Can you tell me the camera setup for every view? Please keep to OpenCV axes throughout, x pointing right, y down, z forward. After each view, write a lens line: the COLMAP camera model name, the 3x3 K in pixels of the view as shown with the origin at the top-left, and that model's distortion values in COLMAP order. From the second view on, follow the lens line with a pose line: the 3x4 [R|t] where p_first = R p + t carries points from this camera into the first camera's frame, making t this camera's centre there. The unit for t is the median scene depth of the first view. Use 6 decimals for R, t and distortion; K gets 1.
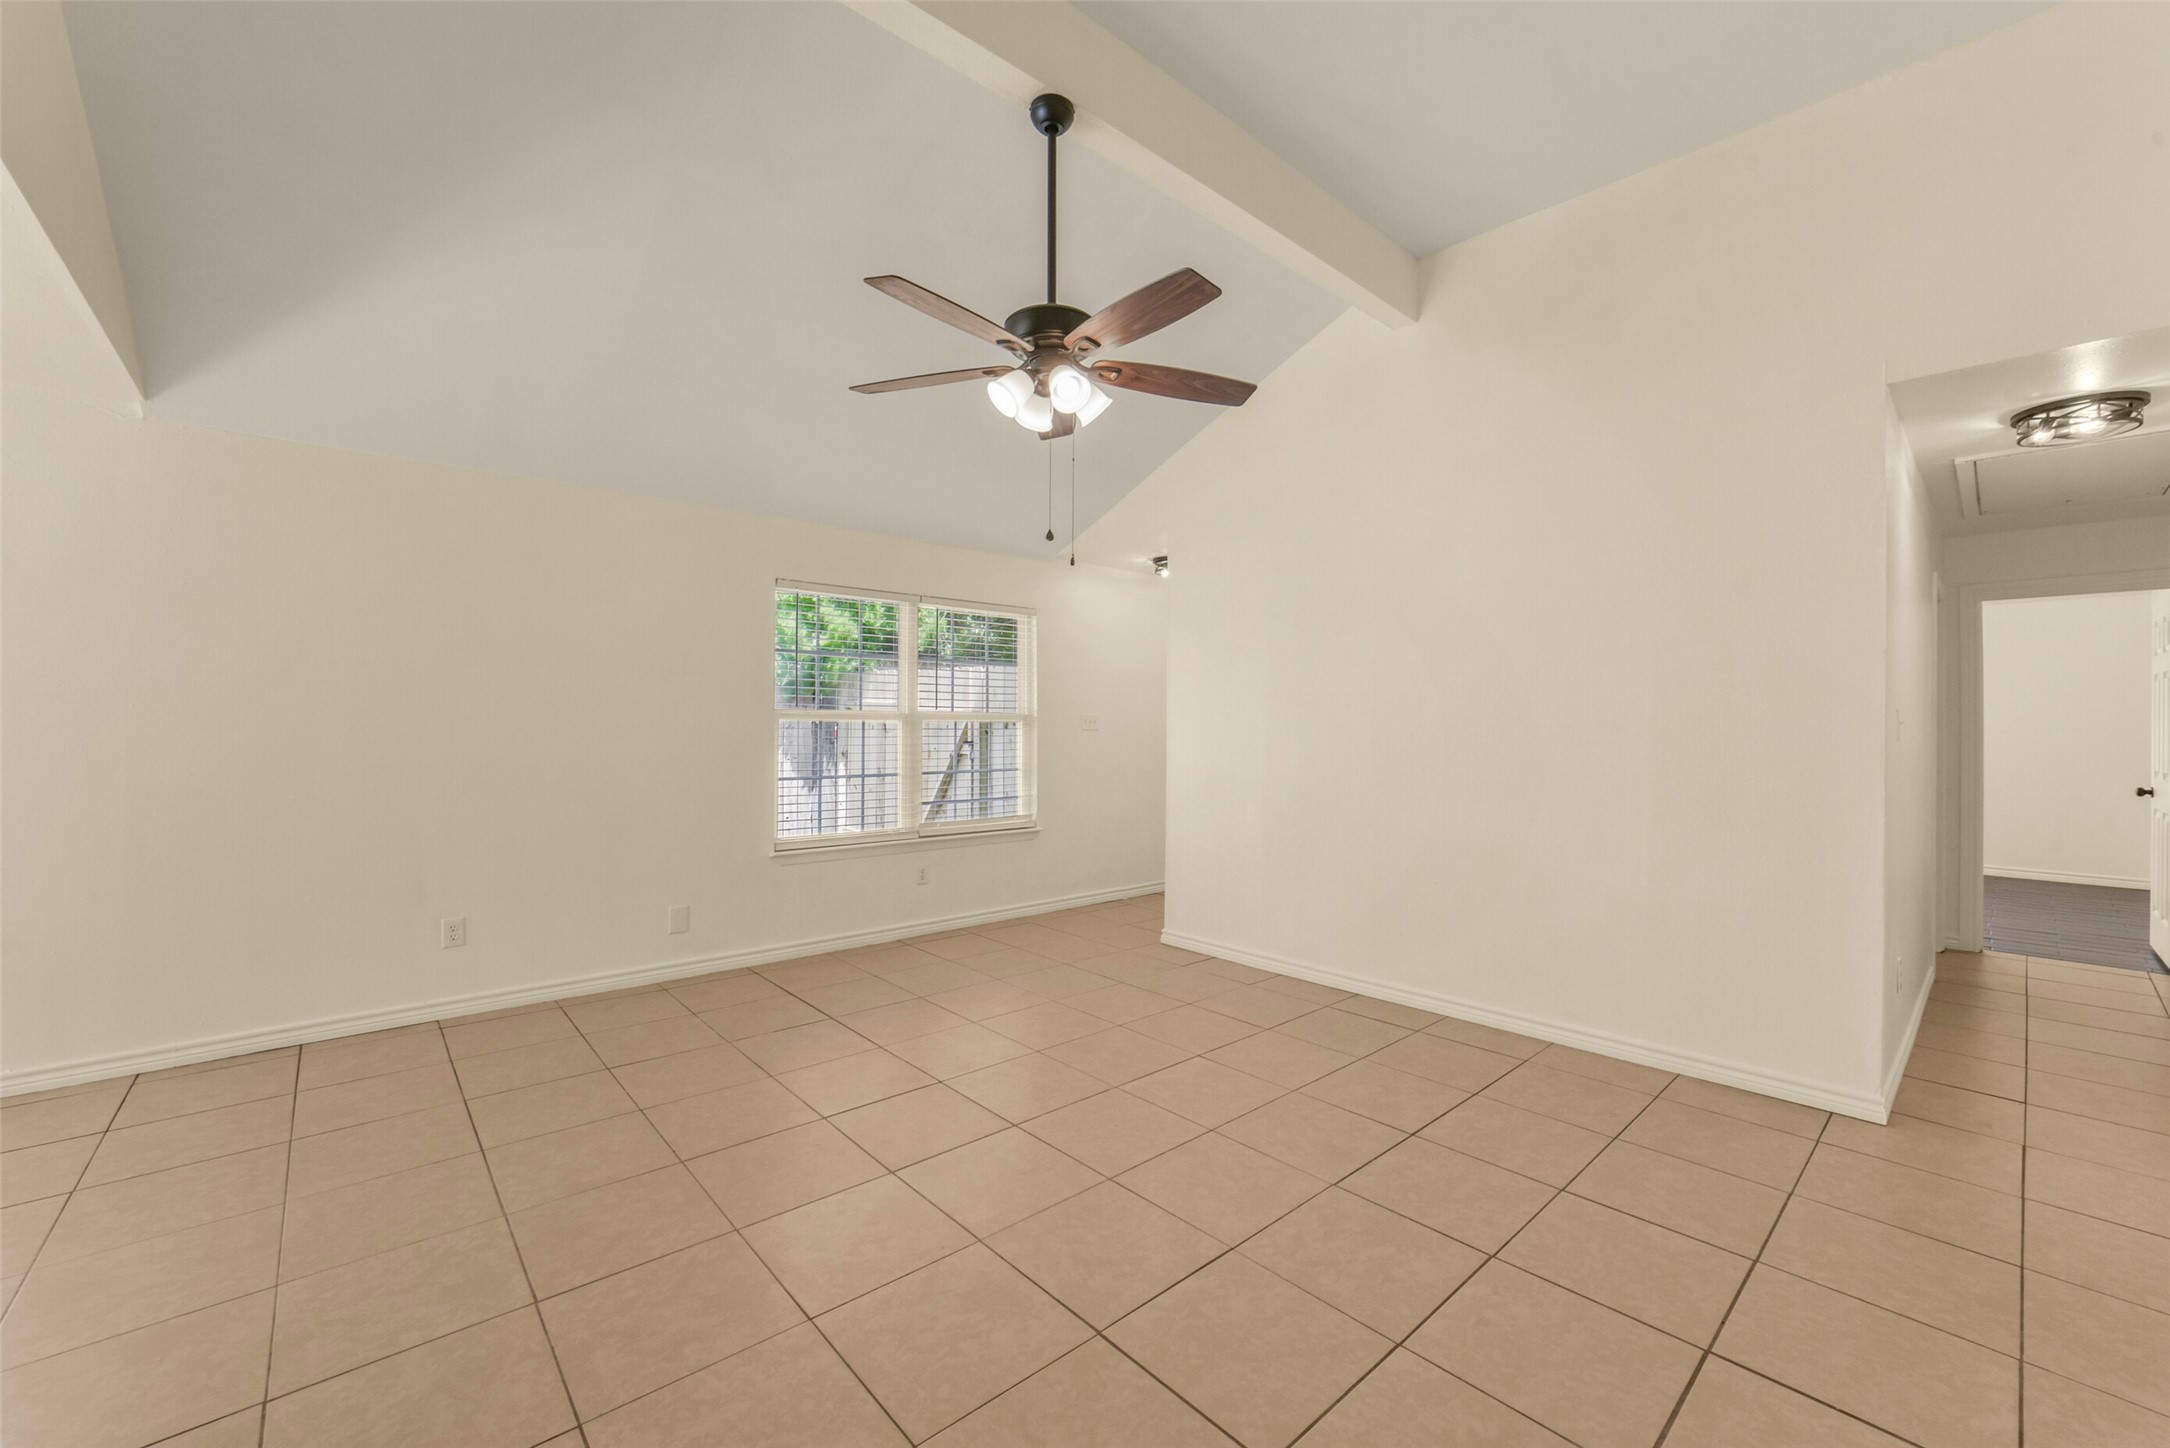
lens RADIAL K [[859.0, 0, 1104.3], [0, 859.0, 724.9], [0, 0, 1]] dist [-0.016281, 0.002210]
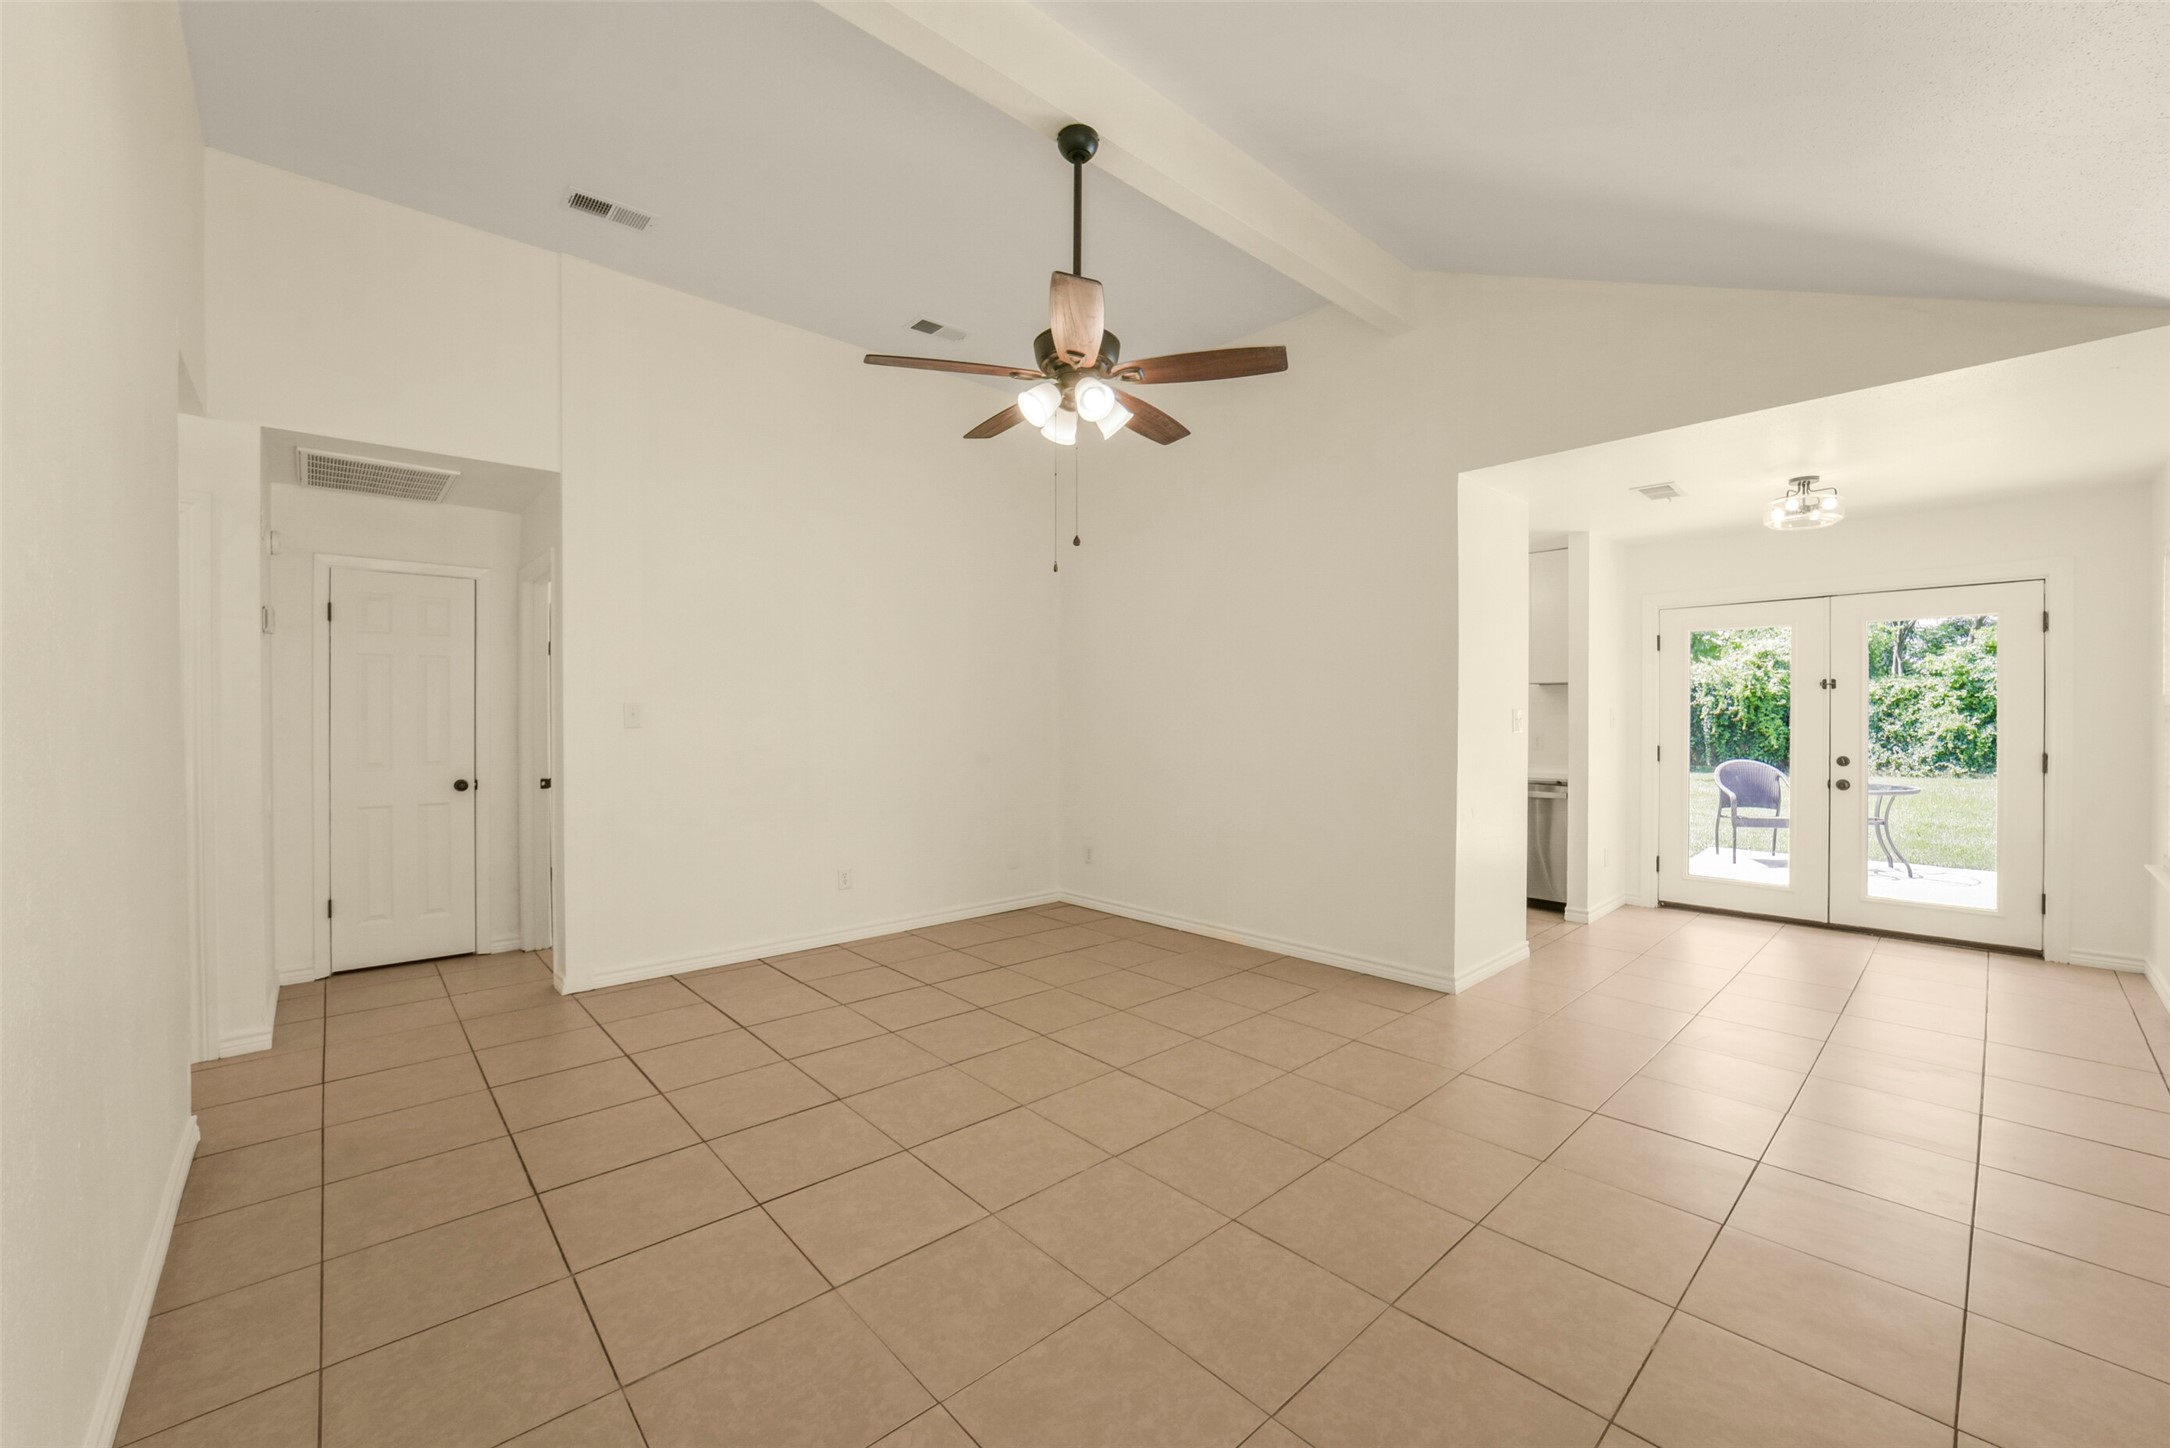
lens RADIAL K [[859.0, 0, 1092.4], [0, 859.0, 723.8], [0, 0, 1]] dist [-0.016281, 0.002210]
pose [[-0.999955, -0.003174, 0.008887, -0.055502], [-0.003083, 0.999943, 0.010244, -0.005200], [-0.008919, 0.010216, -0.999908, 1.233215]]
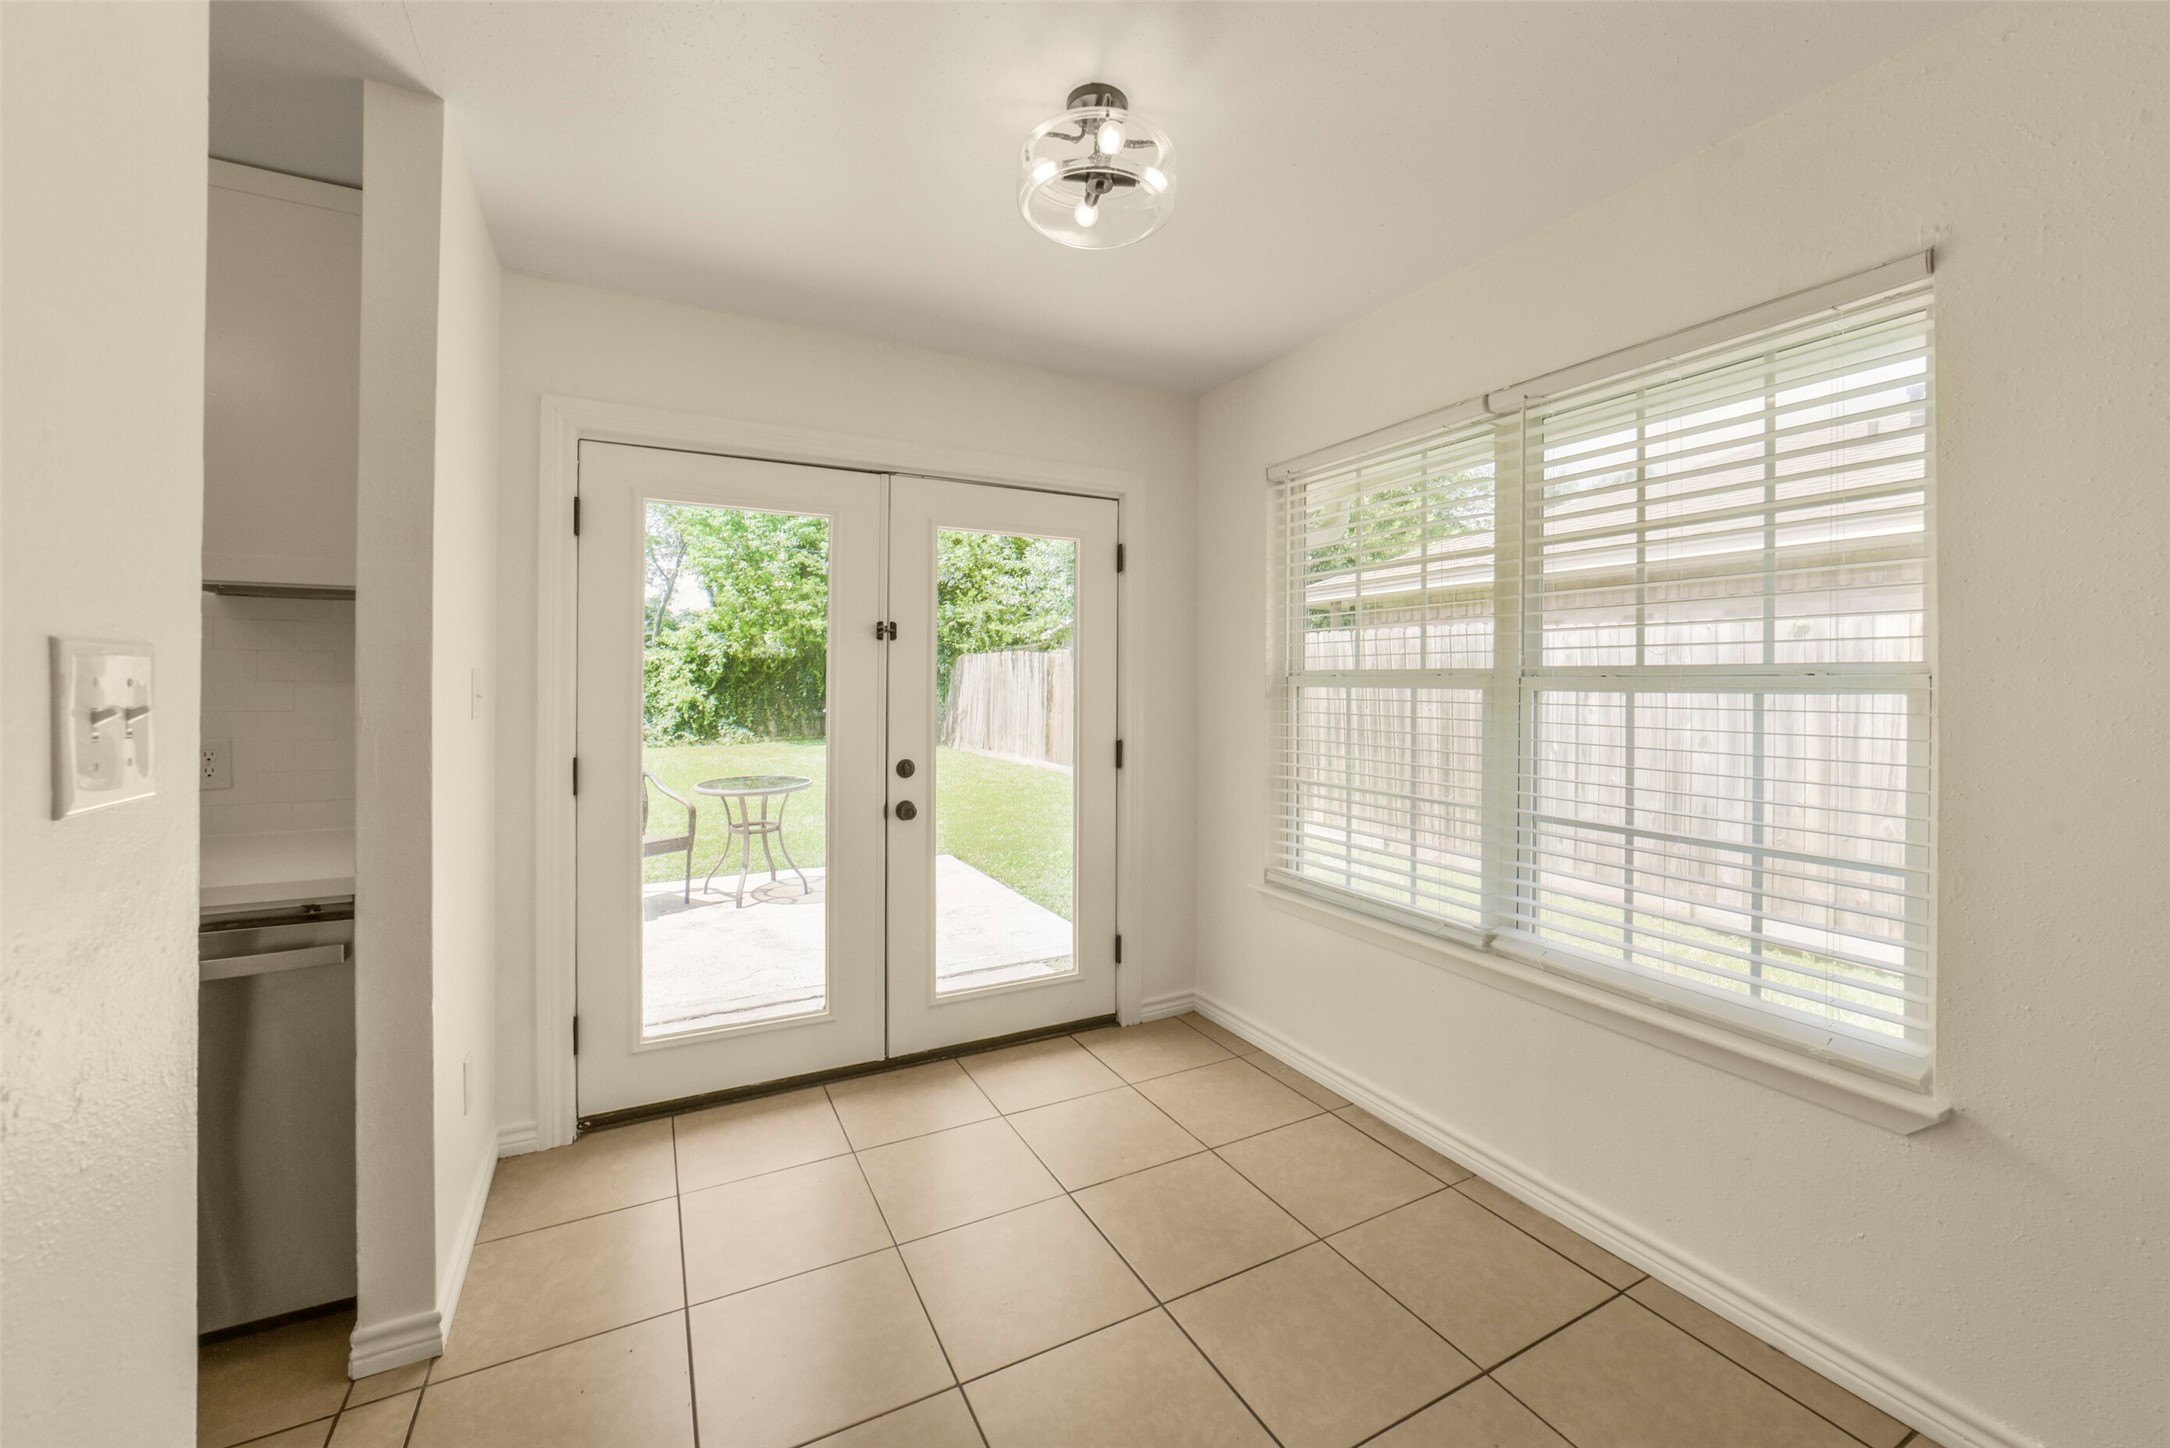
lens RADIAL K [[859.0, 0, 1098.7], [0, 859.0, 688.5], [0, 0, 1]] dist [-0.016281, 0.002210]
pose [[-0.269391, -0.001761, -0.963029, -0.465523], [-0.001418, 0.999998, -0.001432, -0.007098], [0.963030, 0.000980, -0.269393, 0.397871]]
